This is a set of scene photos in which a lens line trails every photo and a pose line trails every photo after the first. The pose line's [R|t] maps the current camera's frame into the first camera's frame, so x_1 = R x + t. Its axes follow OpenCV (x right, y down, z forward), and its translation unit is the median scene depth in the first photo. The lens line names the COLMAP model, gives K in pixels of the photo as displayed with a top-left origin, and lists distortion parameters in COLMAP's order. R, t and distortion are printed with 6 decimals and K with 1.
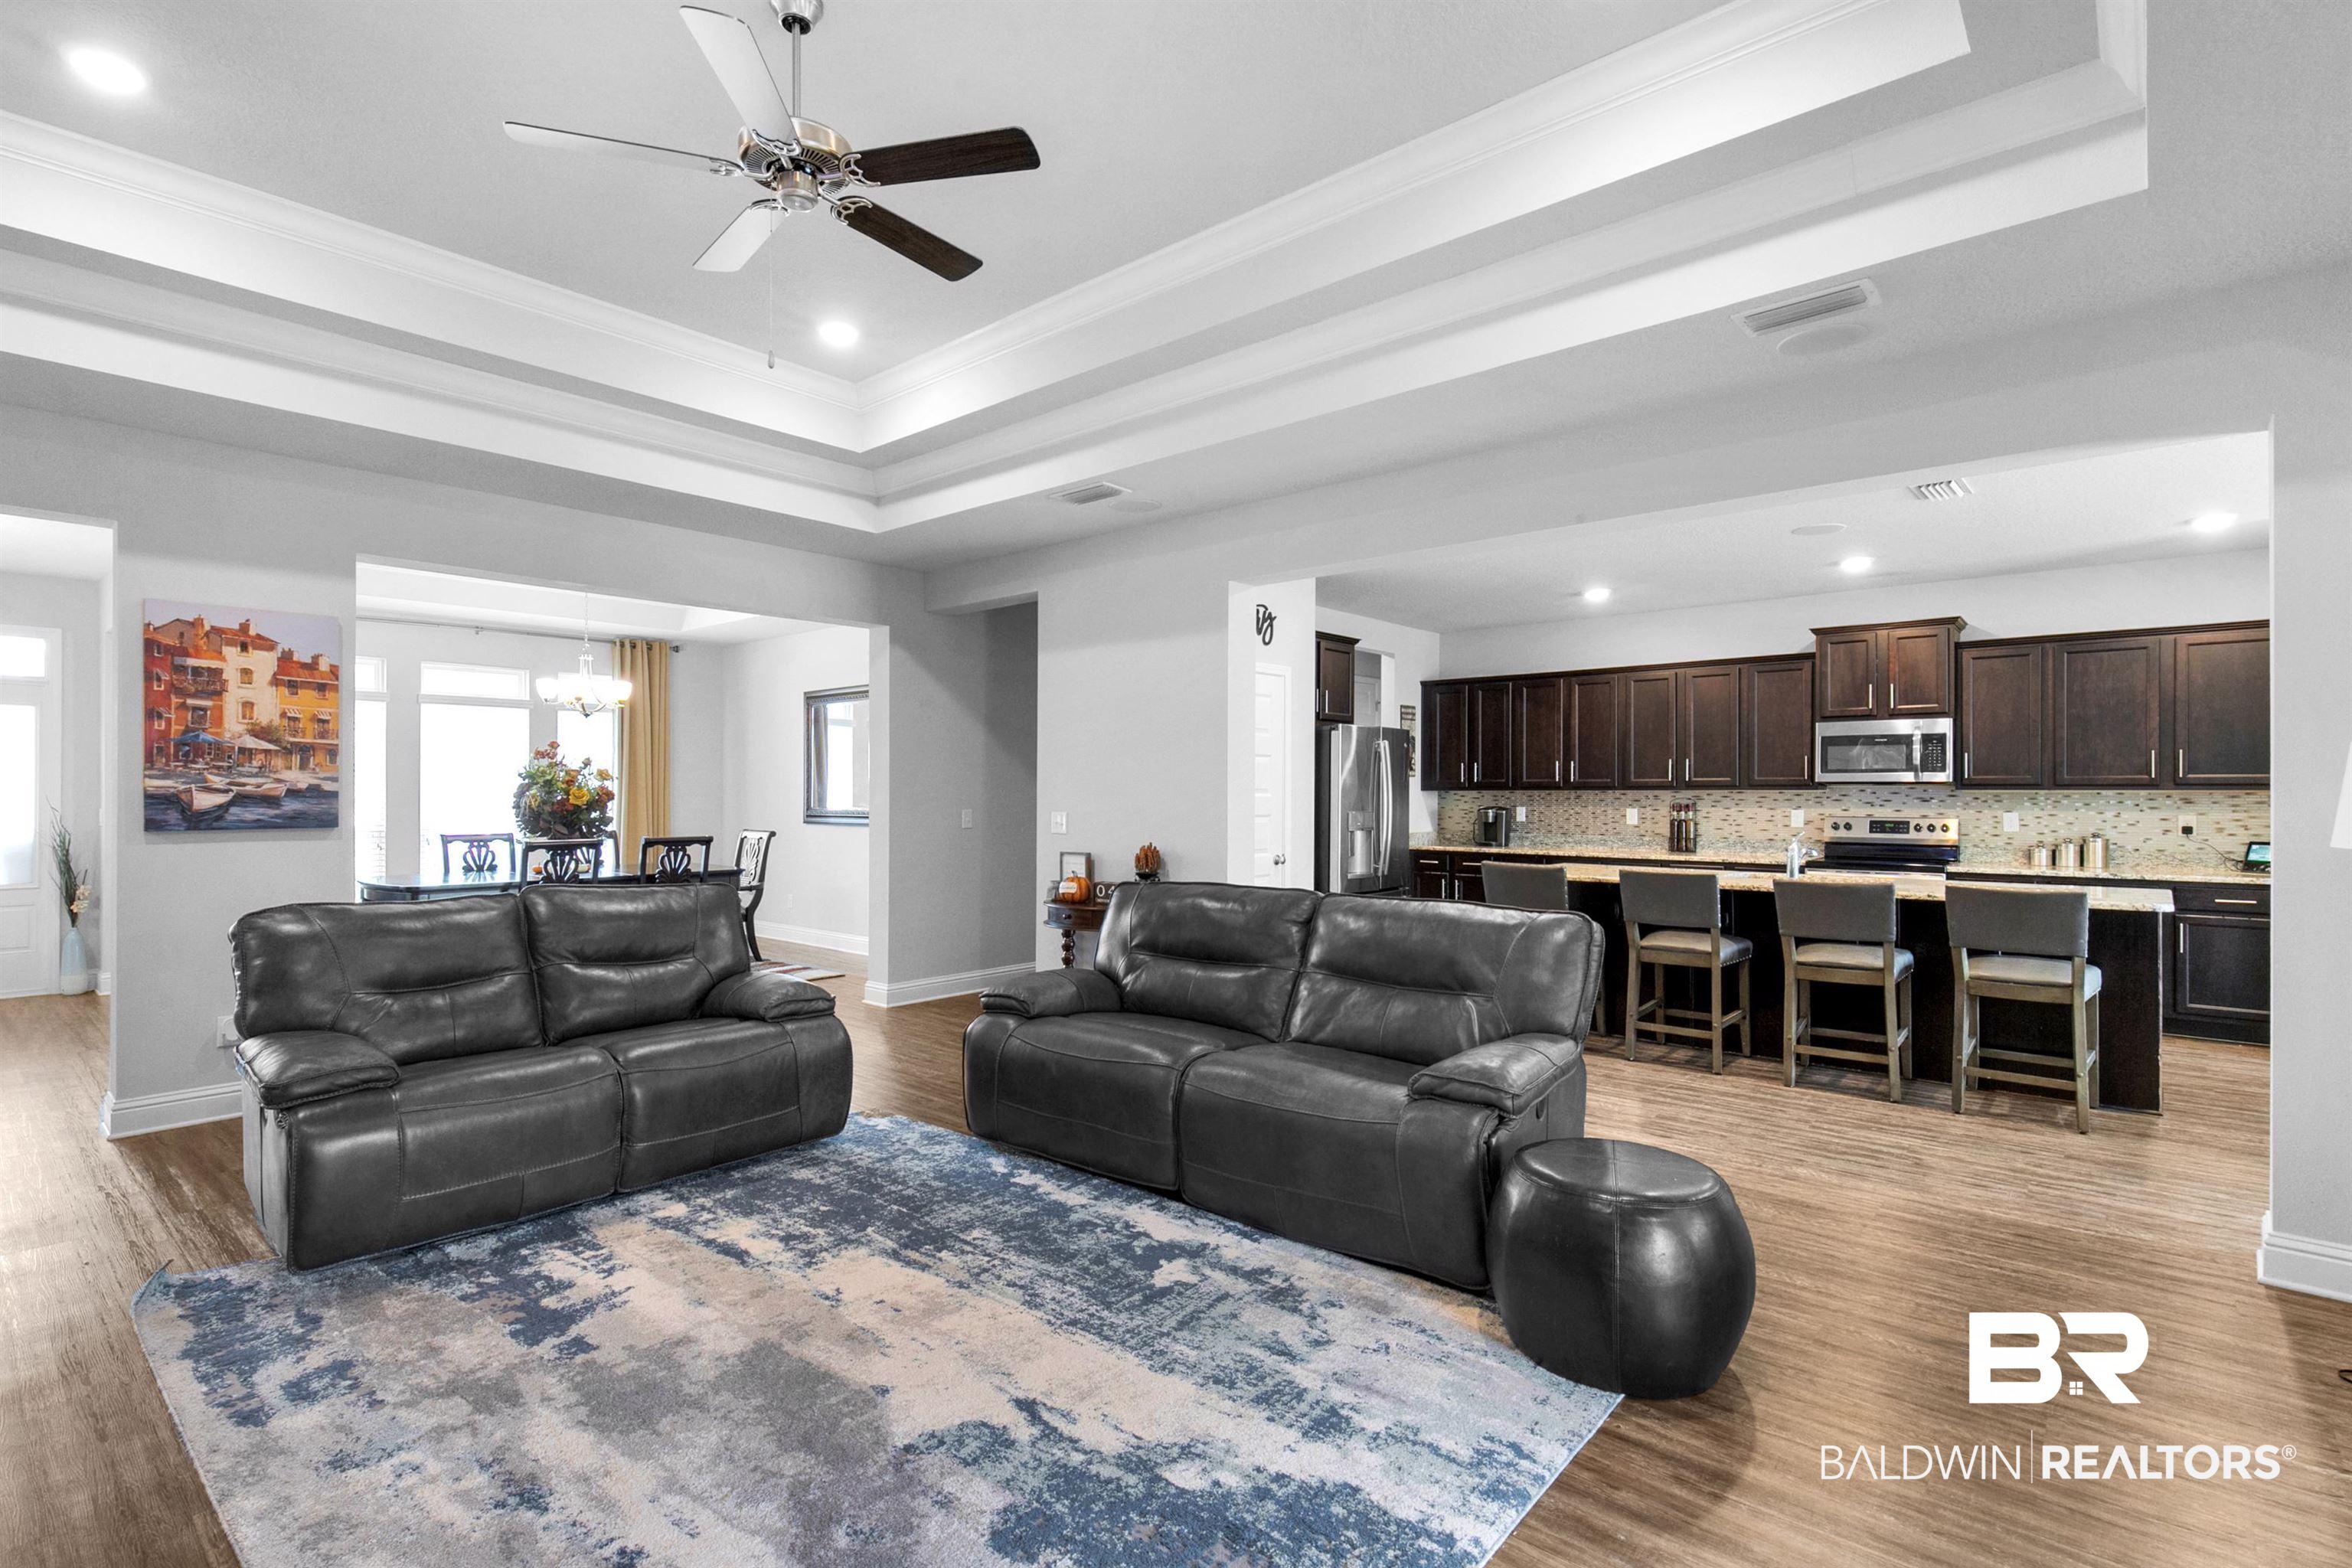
lens RADIAL K [[1114.0, 0, 1196.8], [0, 1114.0, 789.1], [0, 0, 1]] dist [-0.000616, -0.000243]
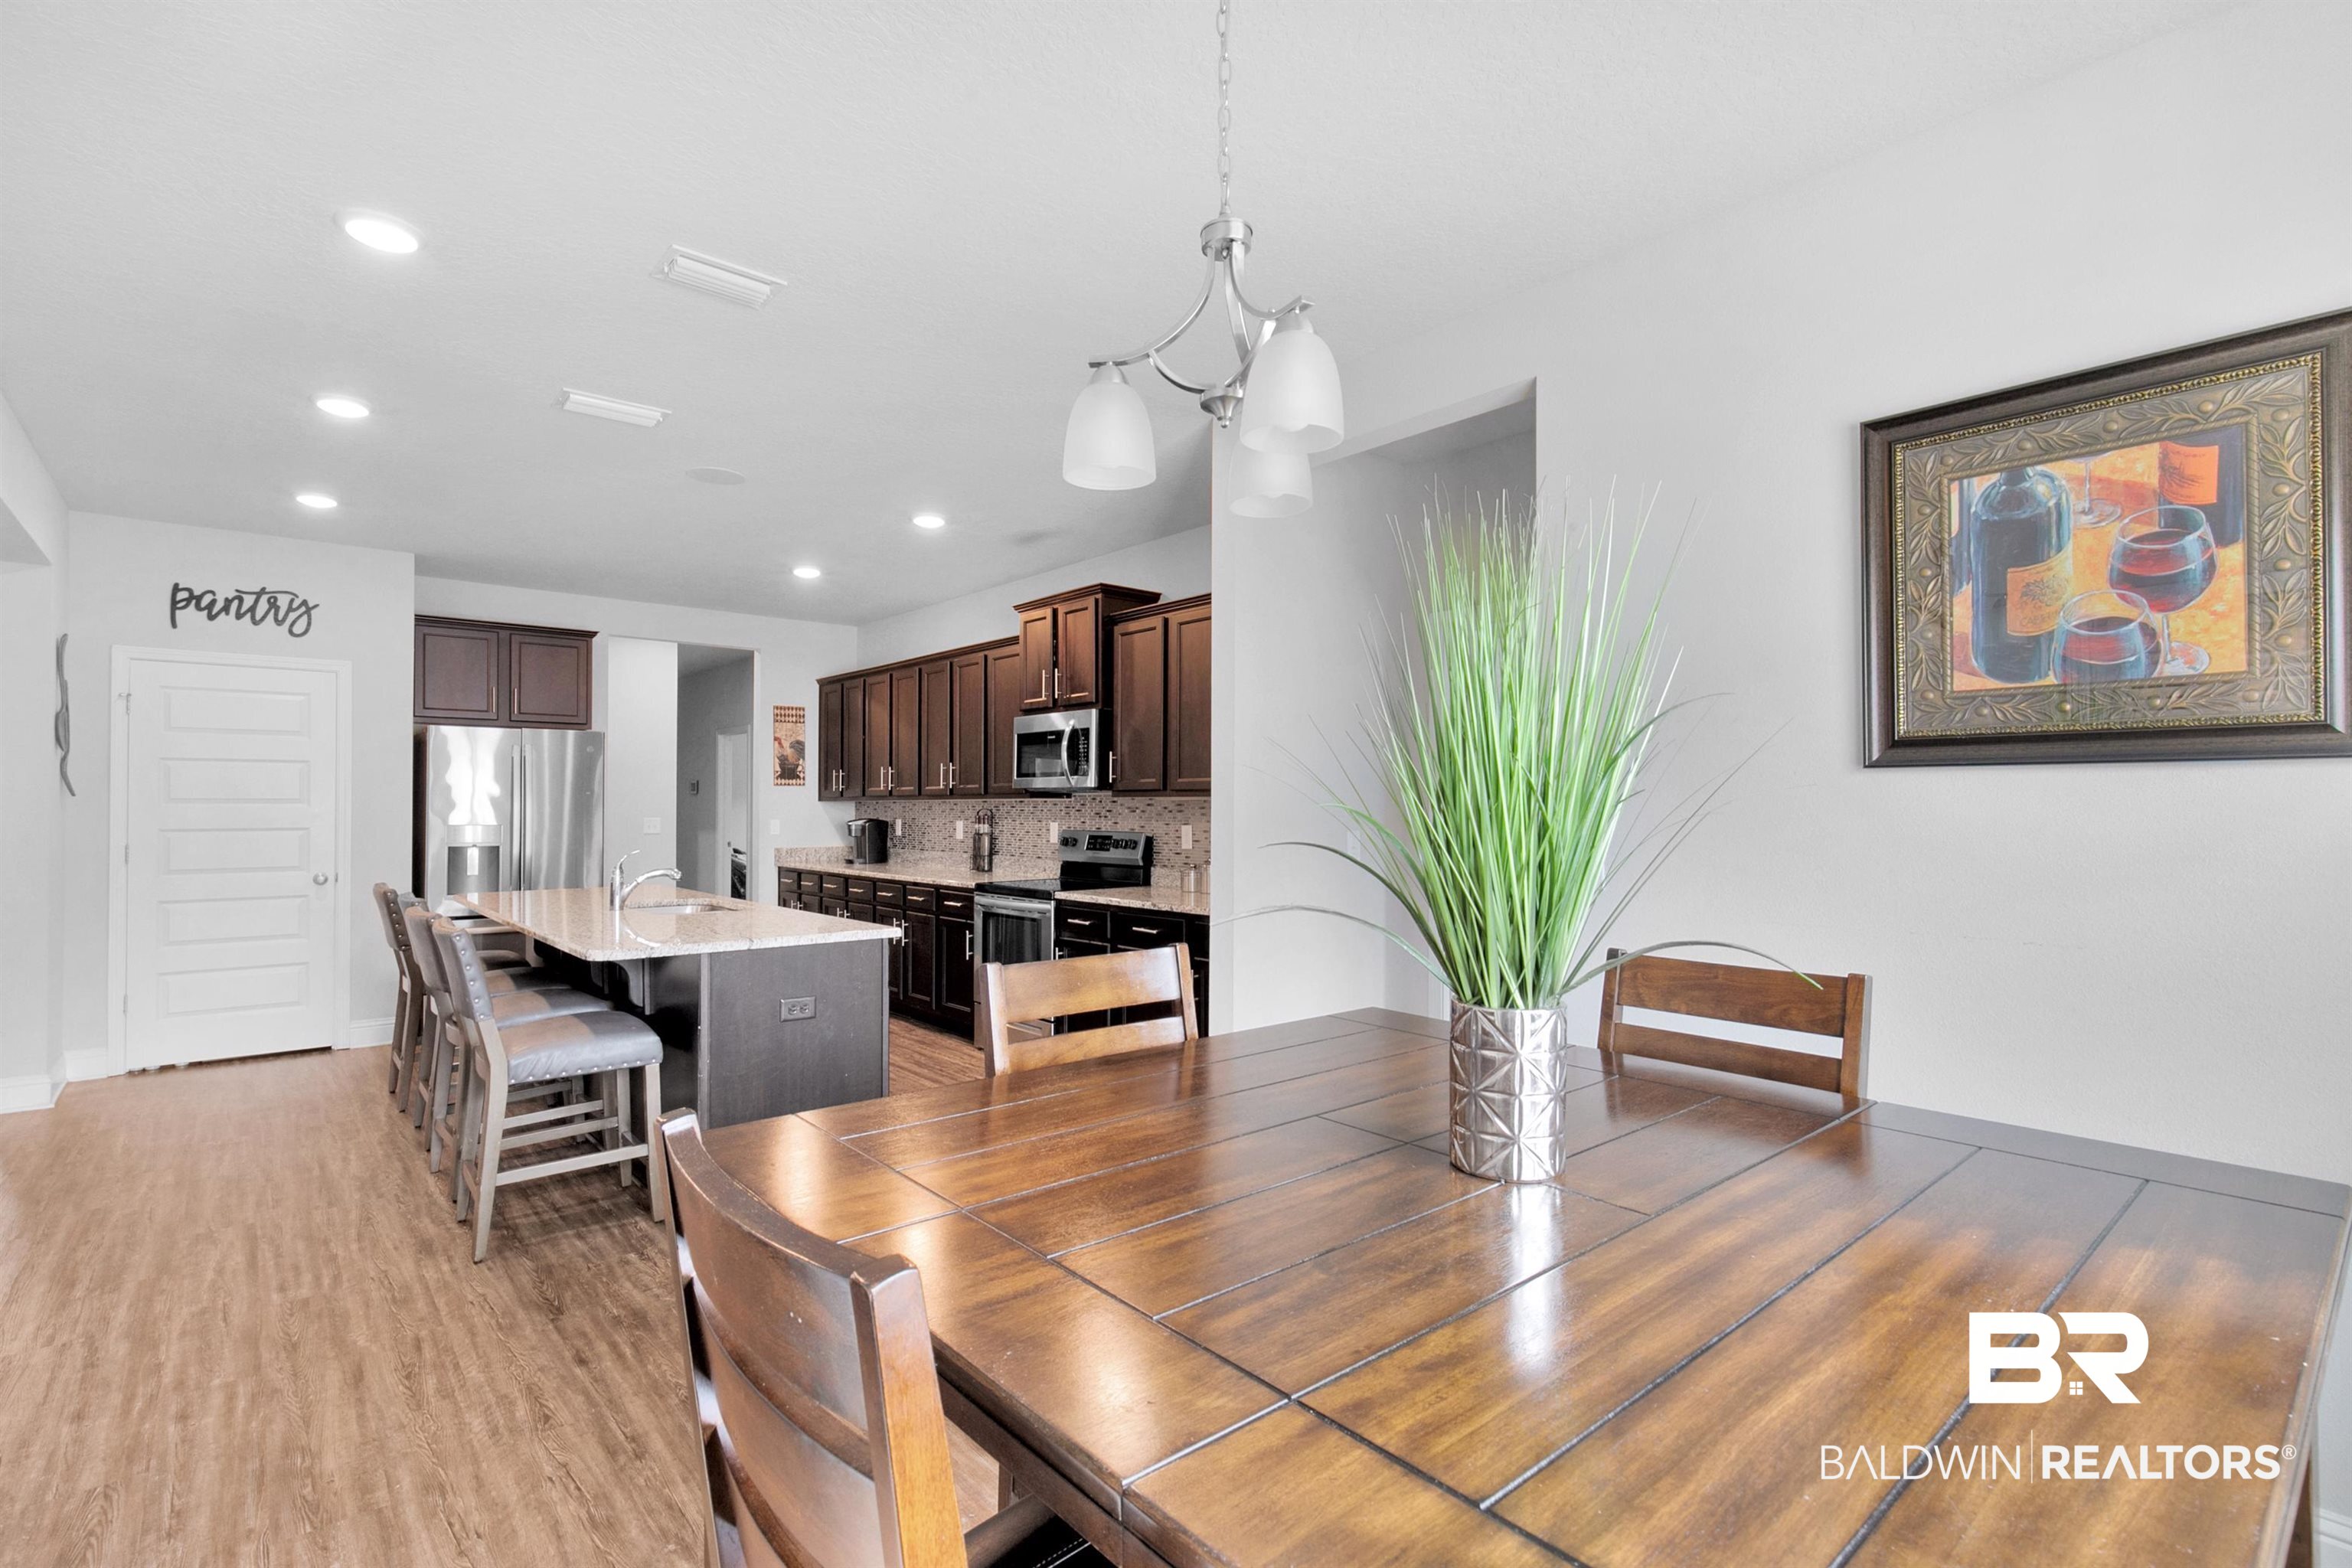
lens RADIAL K [[1114.0, 0, 1196.8], [0, 1114.0, 789.1], [0, 0, 1]] dist [-0.000616, -0.000243]
pose [[0.990907, -0.002996, -0.134516, 1.601042], [0.001659, 0.999948, -0.010045, 0.004583], [0.134539, 0.009730, 0.990860, 0.389485]]
